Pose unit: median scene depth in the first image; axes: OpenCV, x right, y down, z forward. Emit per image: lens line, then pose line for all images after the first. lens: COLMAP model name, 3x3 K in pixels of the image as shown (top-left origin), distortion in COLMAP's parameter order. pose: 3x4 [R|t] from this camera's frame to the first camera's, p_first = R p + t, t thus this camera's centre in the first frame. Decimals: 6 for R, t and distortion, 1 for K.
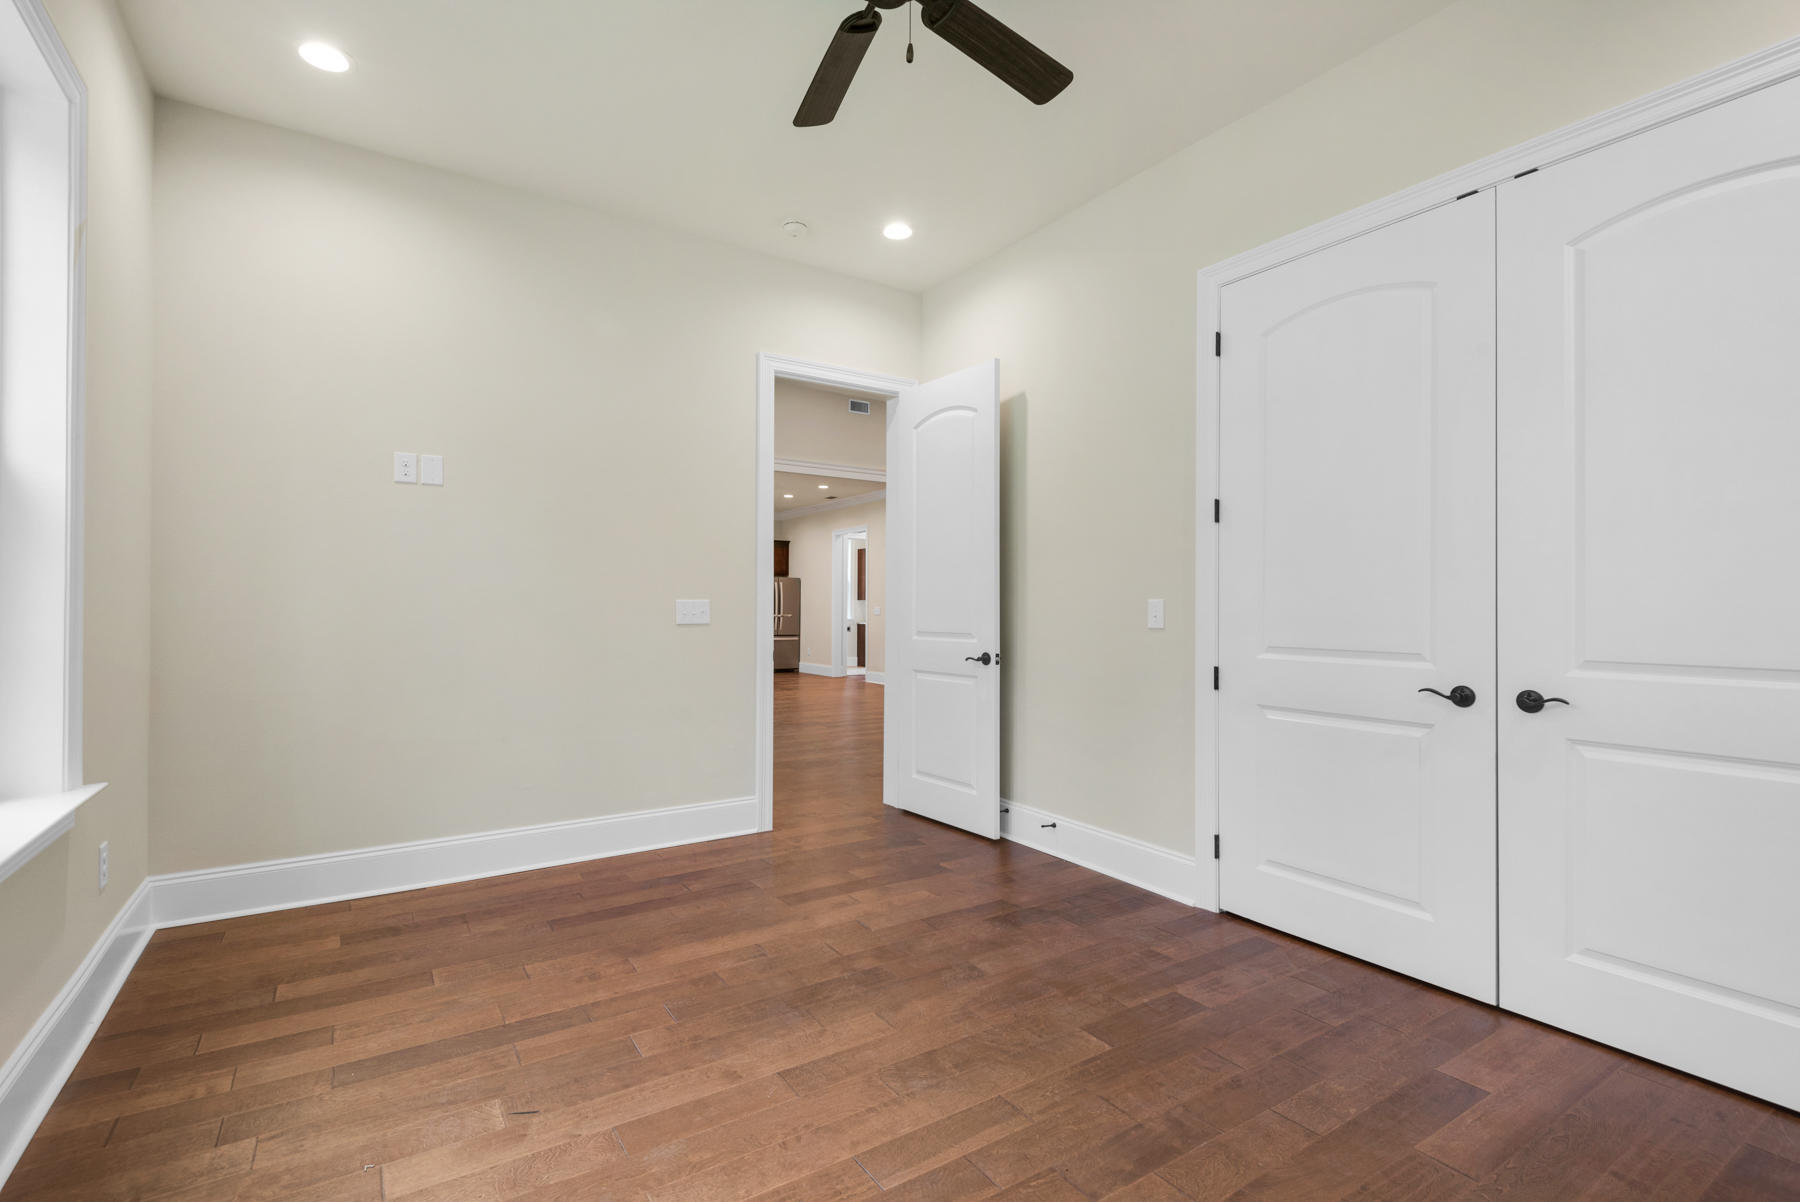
lens RADIAL K [[828.4, 0, 888.0], [0, 828.4, 604.5], [0, 0, 1]] dist [0.029724, -0.011318]
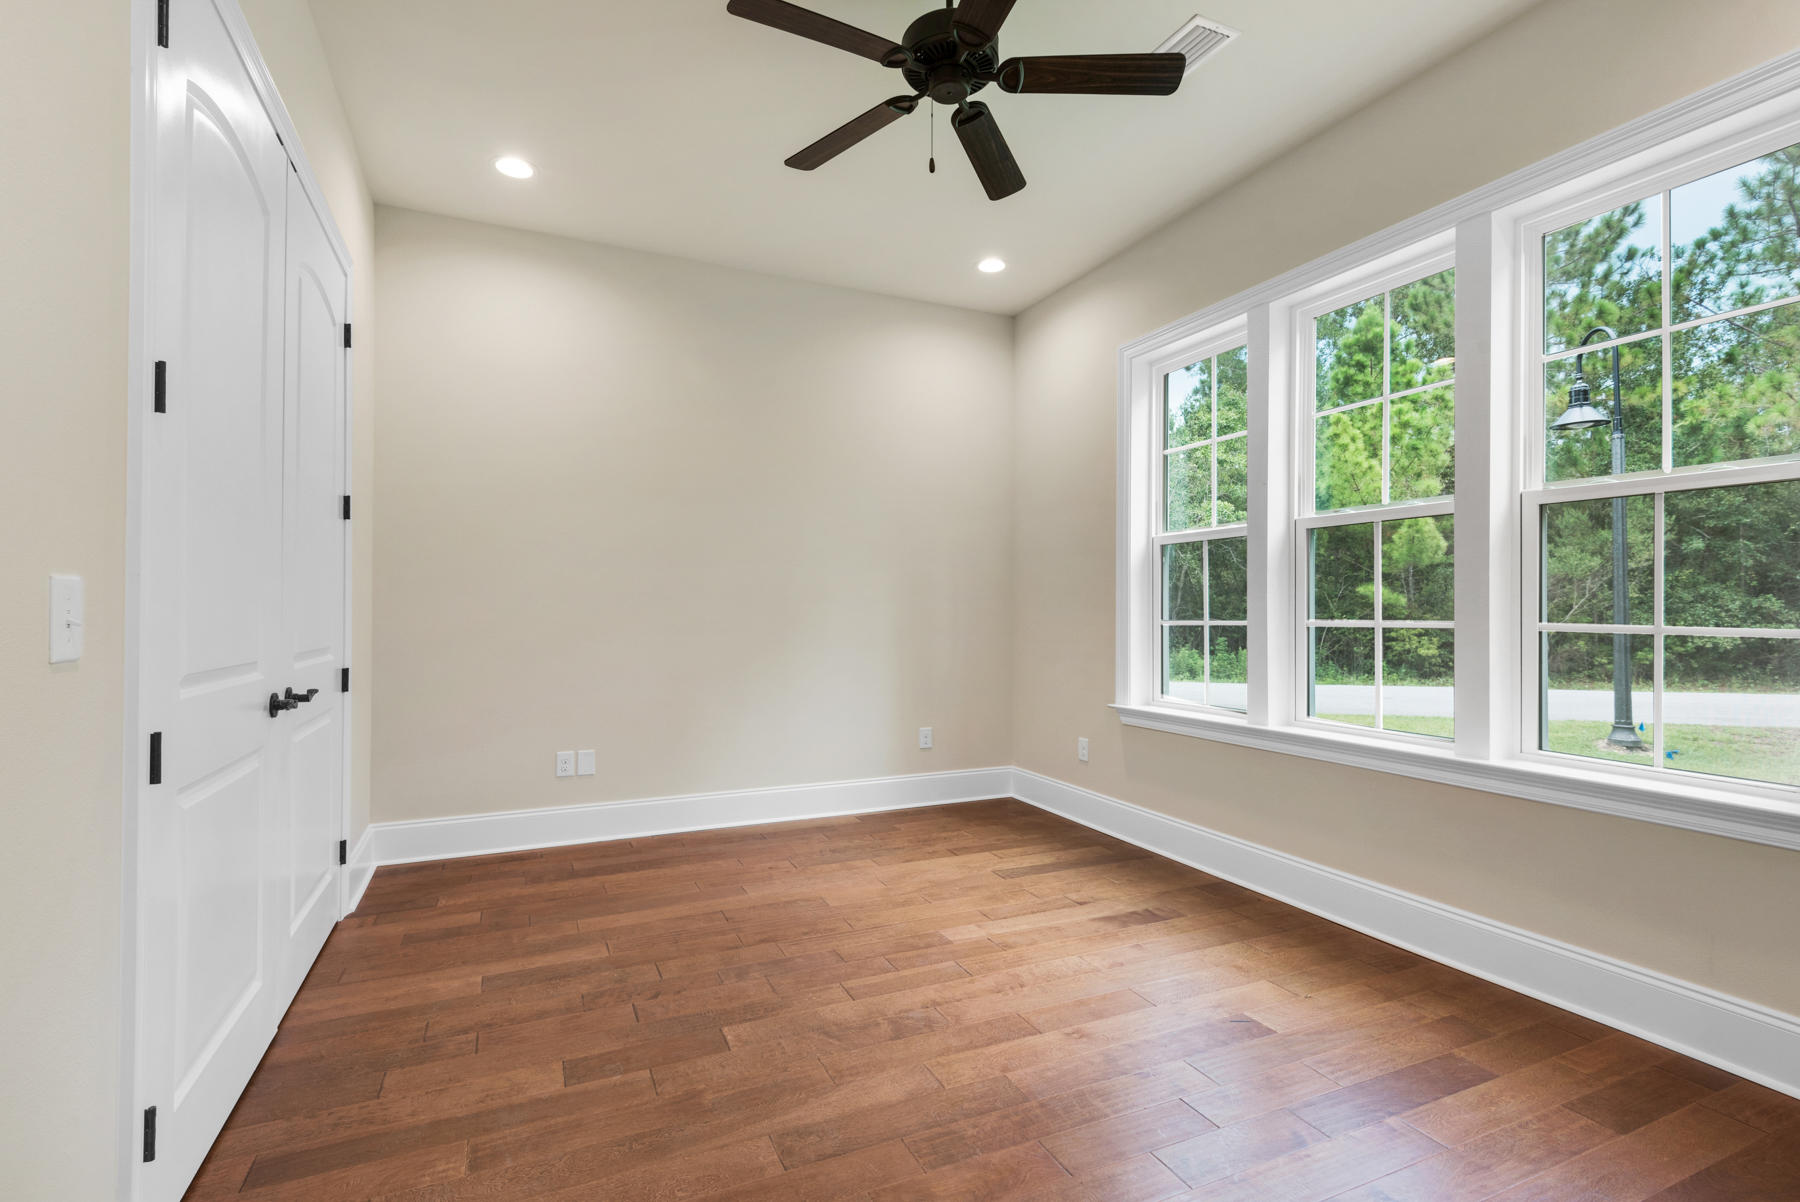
lens RADIAL K [[828.4, 0, 887.4], [0, 828.4, 608.7], [0, 0, 1]] dist [0.029724, -0.011318]
pose [[-0.988308, -0.007918, 0.152263, -0.089680], [-0.009470, 0.999910, -0.009468, 0.014675], [-0.152175, -0.010799, -0.988295, 1.991028]]
